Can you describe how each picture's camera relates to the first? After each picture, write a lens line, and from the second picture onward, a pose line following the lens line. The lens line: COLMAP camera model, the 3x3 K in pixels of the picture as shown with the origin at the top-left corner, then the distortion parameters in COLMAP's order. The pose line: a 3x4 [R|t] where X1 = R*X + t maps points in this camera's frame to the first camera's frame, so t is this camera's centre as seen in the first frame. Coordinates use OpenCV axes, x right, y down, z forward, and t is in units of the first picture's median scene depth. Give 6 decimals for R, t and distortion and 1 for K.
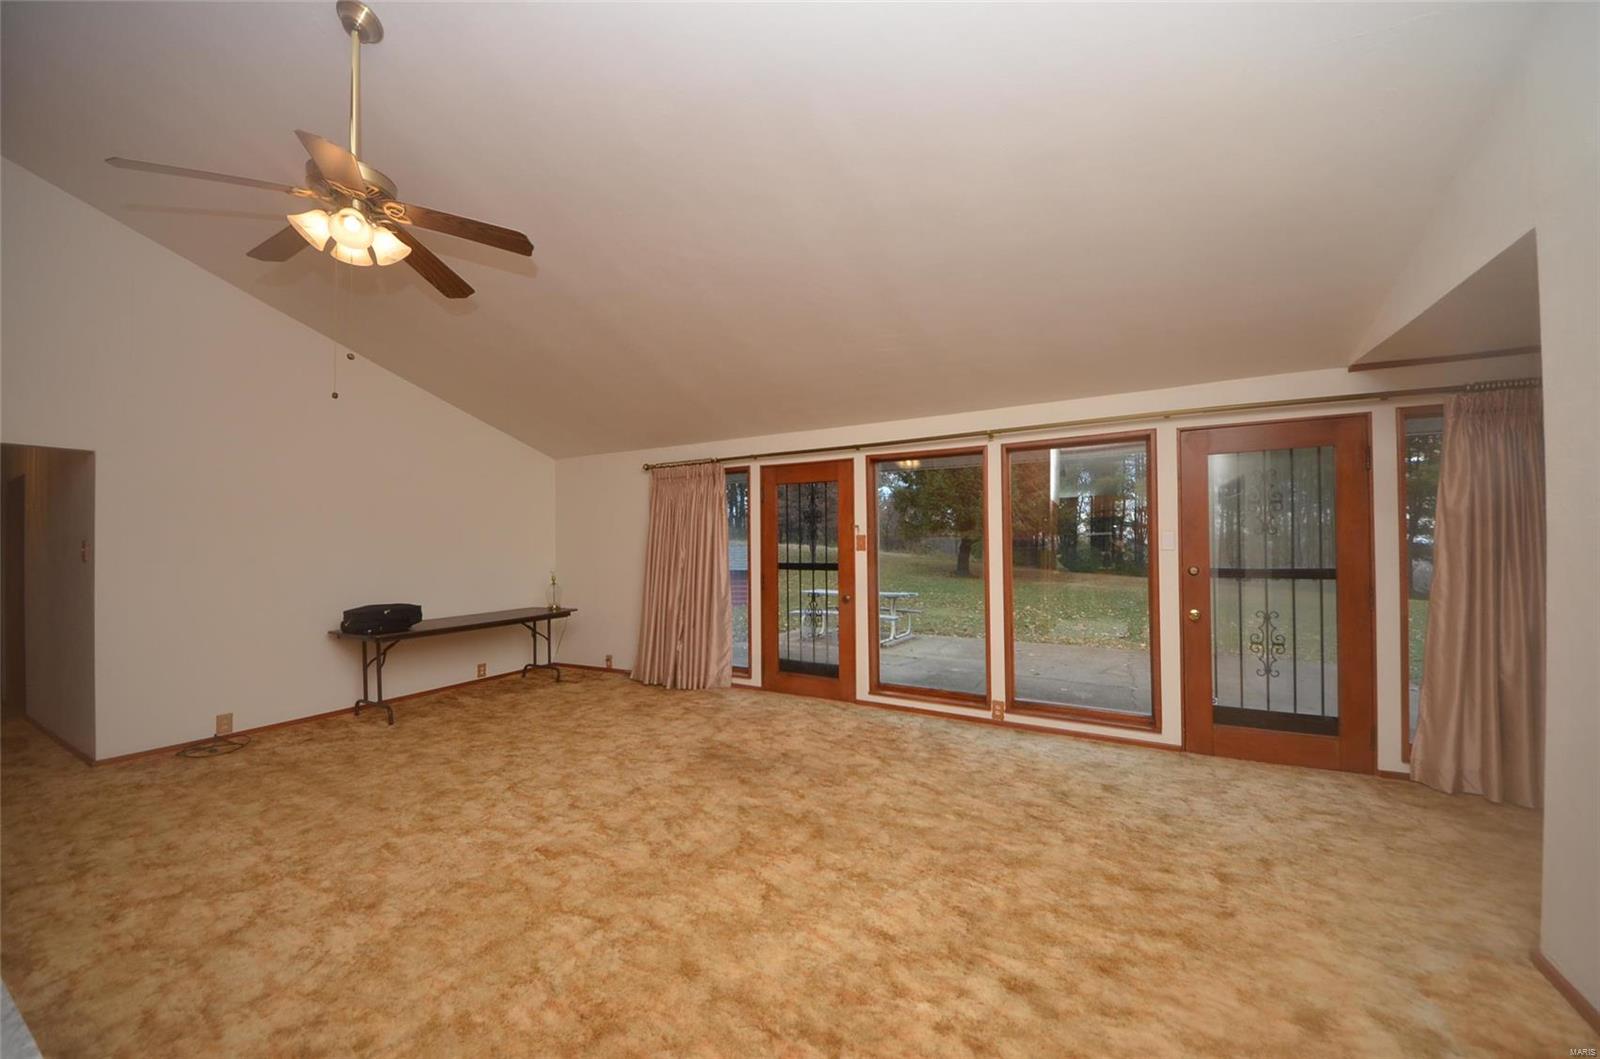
lens RADIAL K [[563.6, 0, 810.0], [0, 563.6, 539.0], [0, 0, 1]] dist [0.046776, -0.031625]
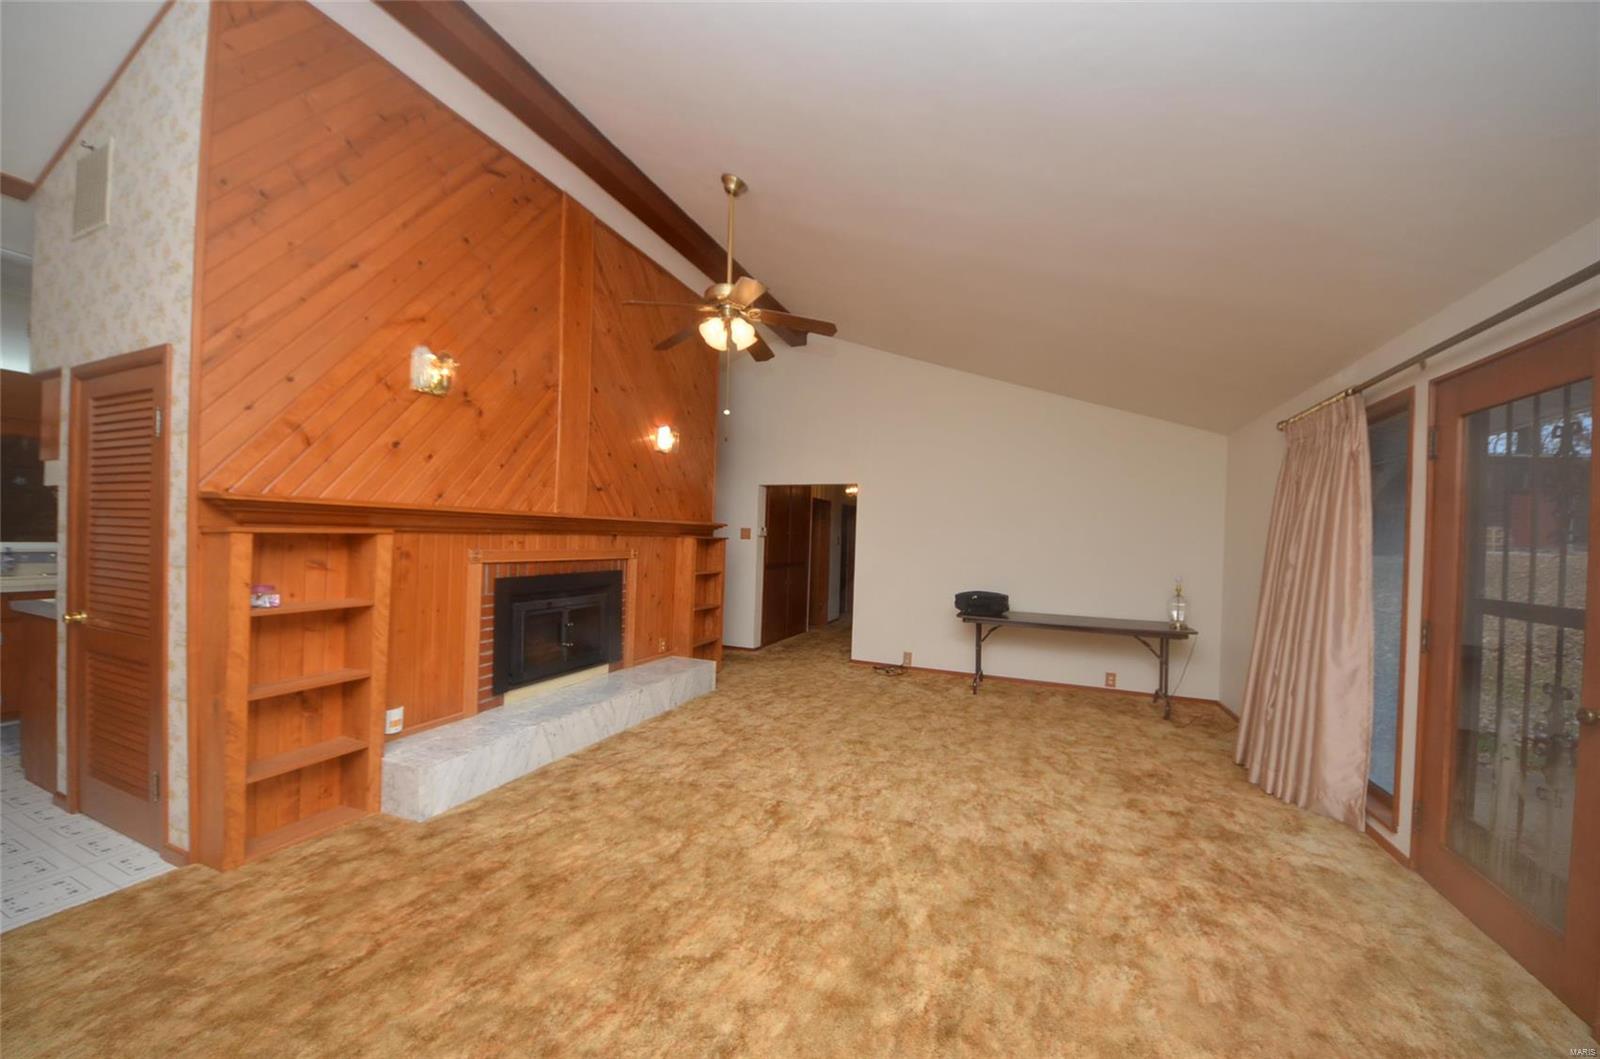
lens RADIAL K [[563.6, 0, 810.0], [0, 563.6, 539.0], [0, 0, 1]] dist [0.046776, -0.031625]
pose [[0.106651, 0.009443, -0.994252, 0.439647], [-0.019650, 0.999780, 0.007388, 0.006703], [0.994102, 0.018749, 0.106813, 0.627137]]
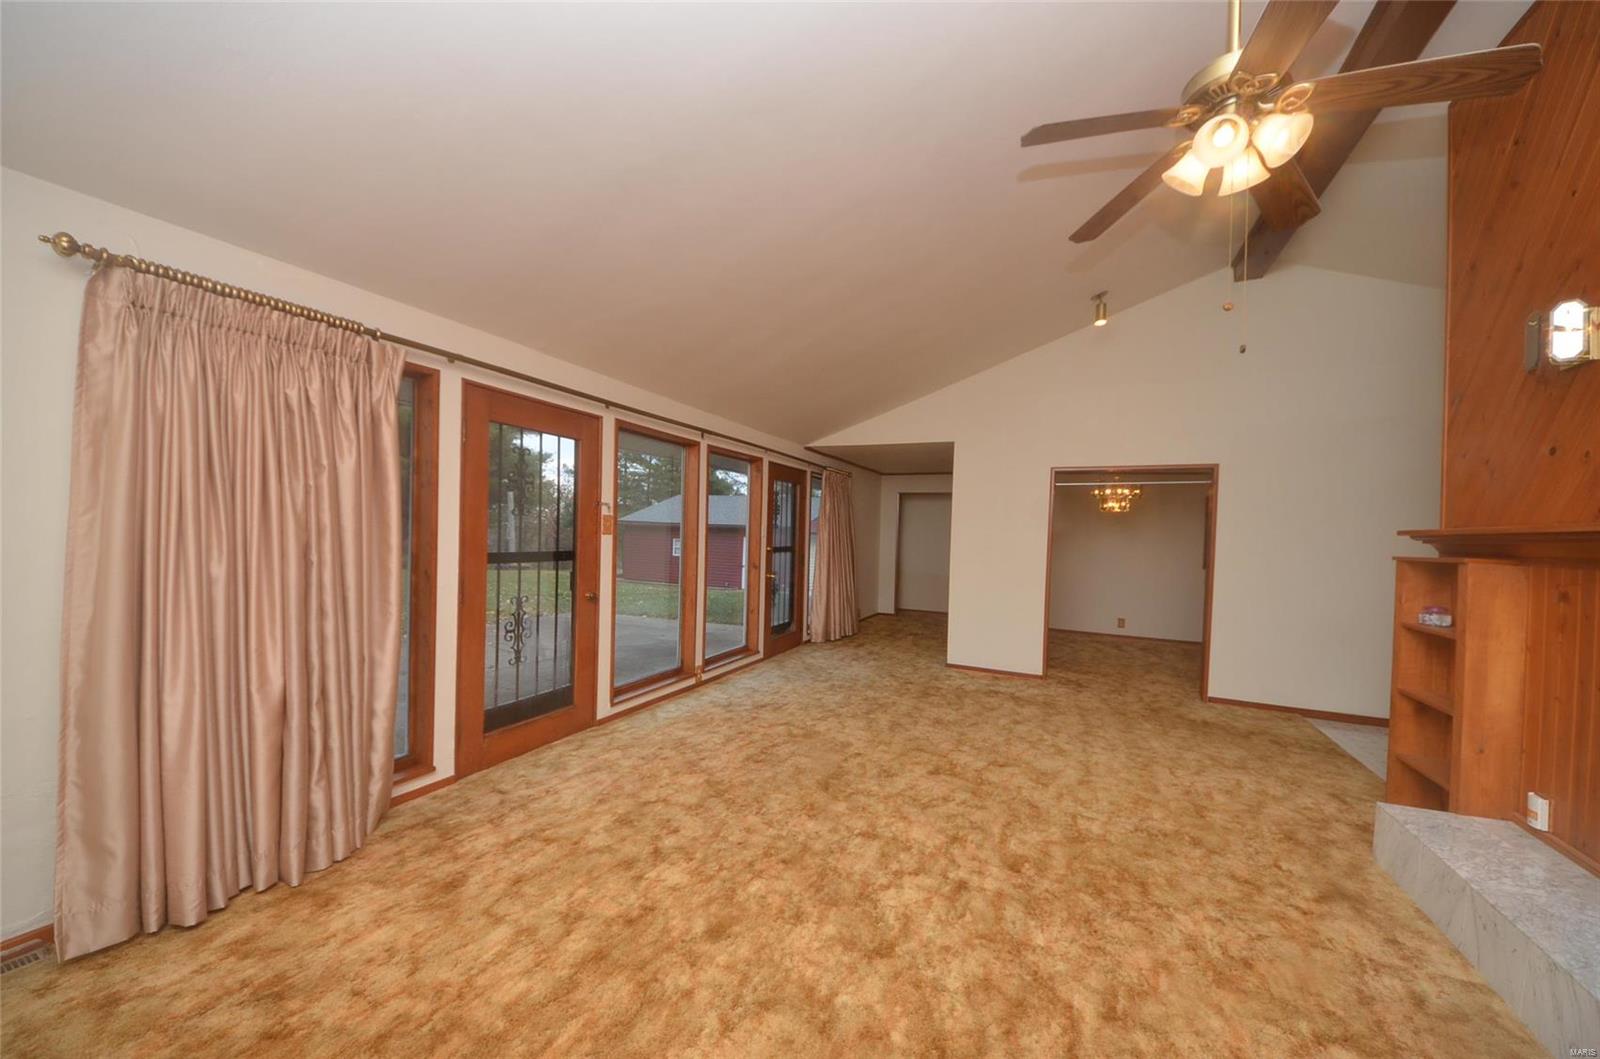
lens RADIAL K [[563.6, 0, 810.0], [0, 563.6, 539.0], [0, 0, 1]] dist [0.046776, -0.031625]
pose [[-0.054240, -0.007979, 0.998496, -0.922100], [-0.039598, 0.999199, 0.005833, 0.014309], [-0.997742, -0.039222, -0.054513, 0.947140]]
